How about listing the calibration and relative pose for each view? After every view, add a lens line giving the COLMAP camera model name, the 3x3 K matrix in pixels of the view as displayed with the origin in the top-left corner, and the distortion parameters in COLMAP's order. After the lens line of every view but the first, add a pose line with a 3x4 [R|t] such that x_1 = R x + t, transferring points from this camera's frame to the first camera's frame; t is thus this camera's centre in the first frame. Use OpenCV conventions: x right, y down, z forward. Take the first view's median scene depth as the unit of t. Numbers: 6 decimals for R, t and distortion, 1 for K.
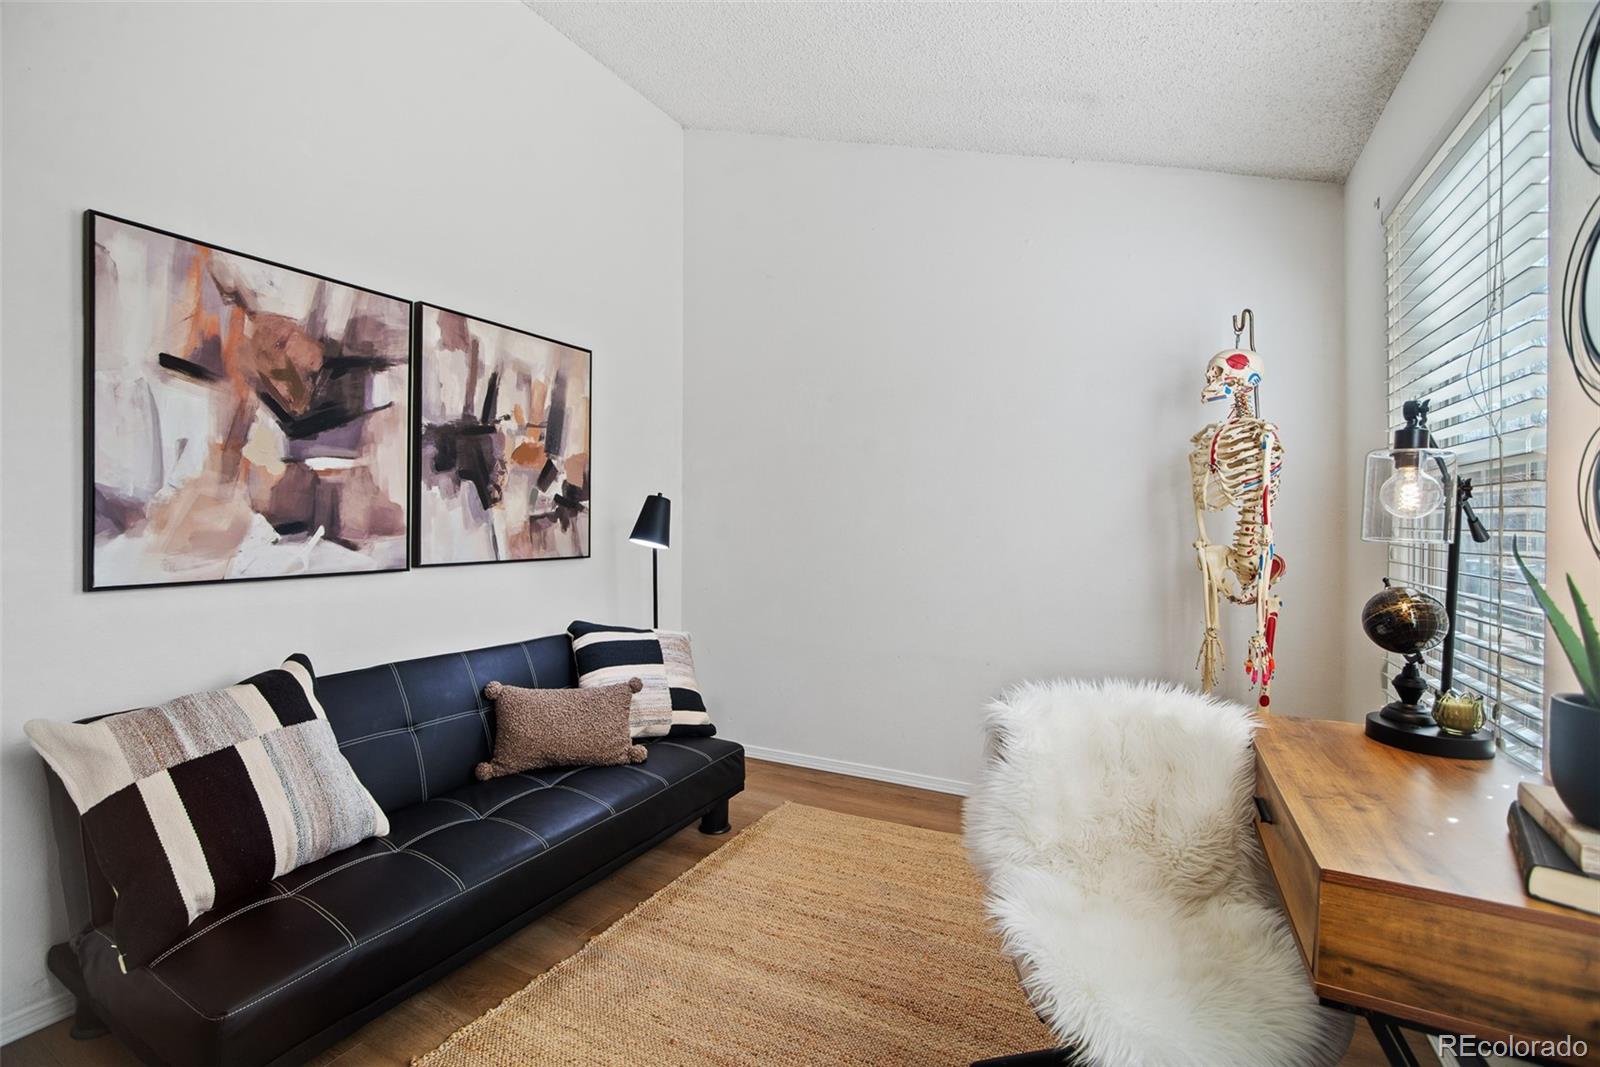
lens RADIAL K [[701.1, 0, 793.3], [0, 701.1, 523.4], [0, 0, 1]] dist [-0.065092, 0.022066]
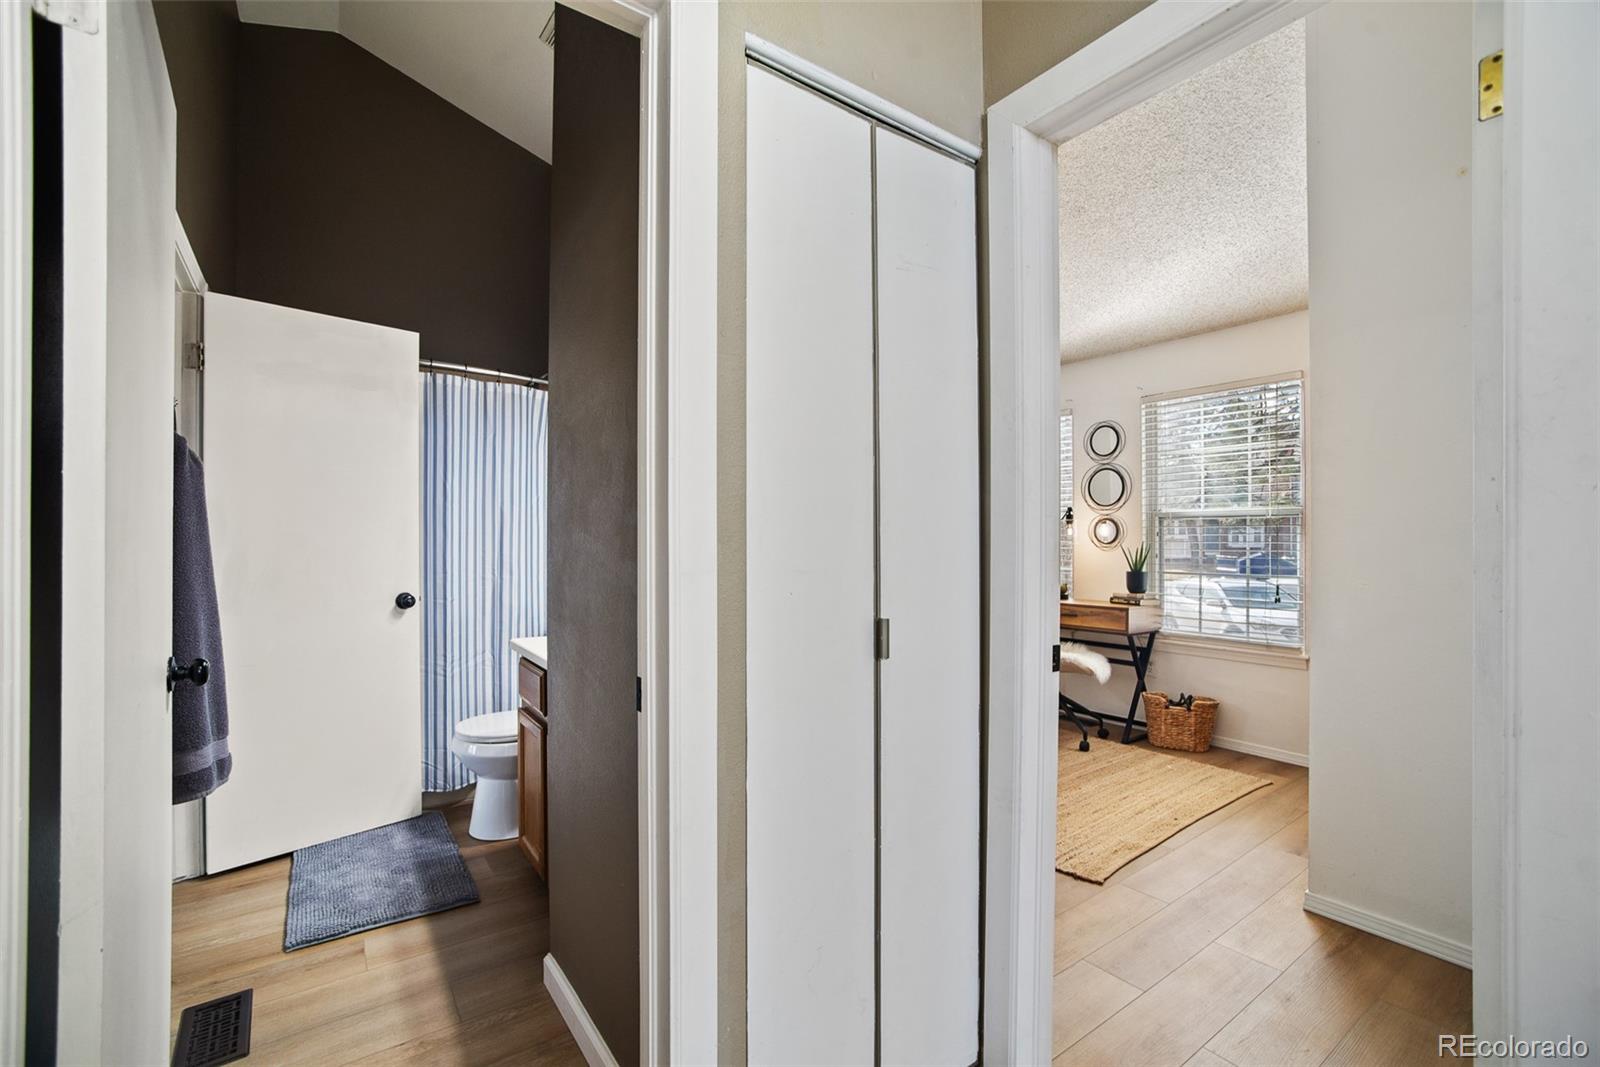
lens RADIAL K [[692.5, 0, 802.4], [0, 692.5, 535.6], [0, 0, 1]] dist [-0.065766, 0.023820]
pose [[0.433173, 0.004520, 0.901300, -1.668078], [0.000474, 0.999986, -0.005243, 0.001267], [-0.901311, 0.002699, 0.433164, 0.341910]]
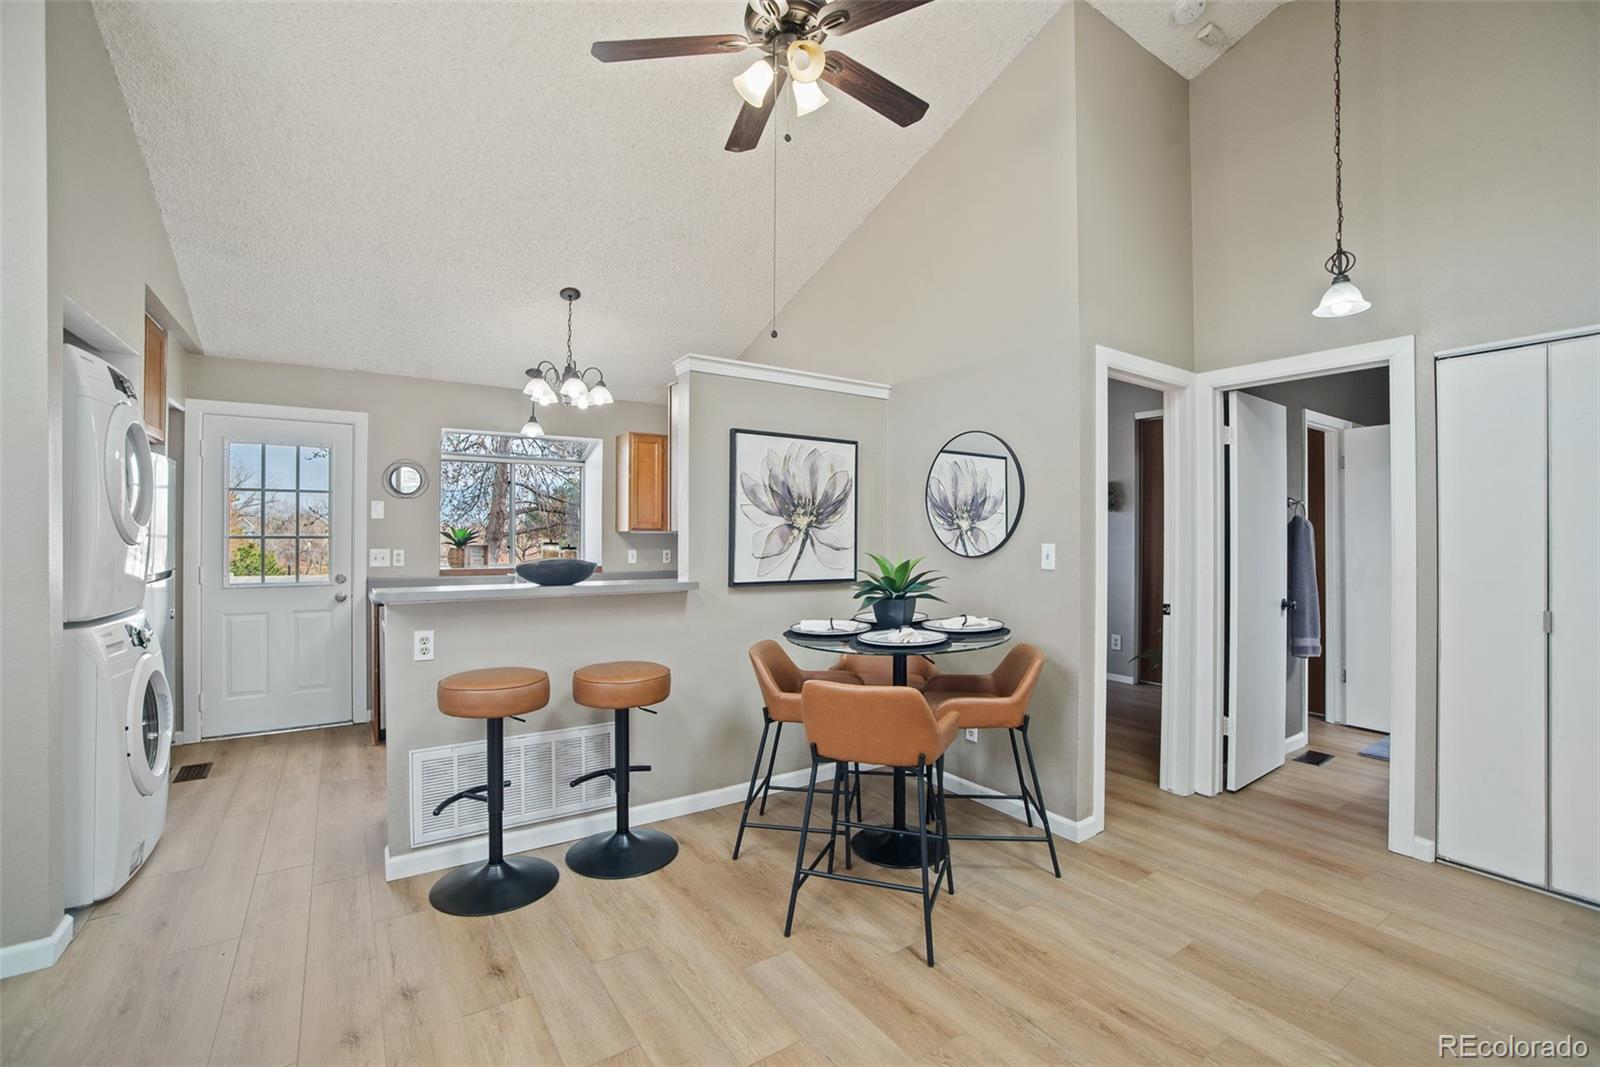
lens RADIAL K [[697.0, 0, 794.0], [0, 697.0, 531.9], [0, 0, 1]] dist [-0.066964, 0.025021]
pose [[0.884939, -0.001096, -0.465705, -1.696464], [-0.002695, 0.999968, -0.007473, -0.047839], [0.465699, 0.007868, 0.884908, -0.996495]]
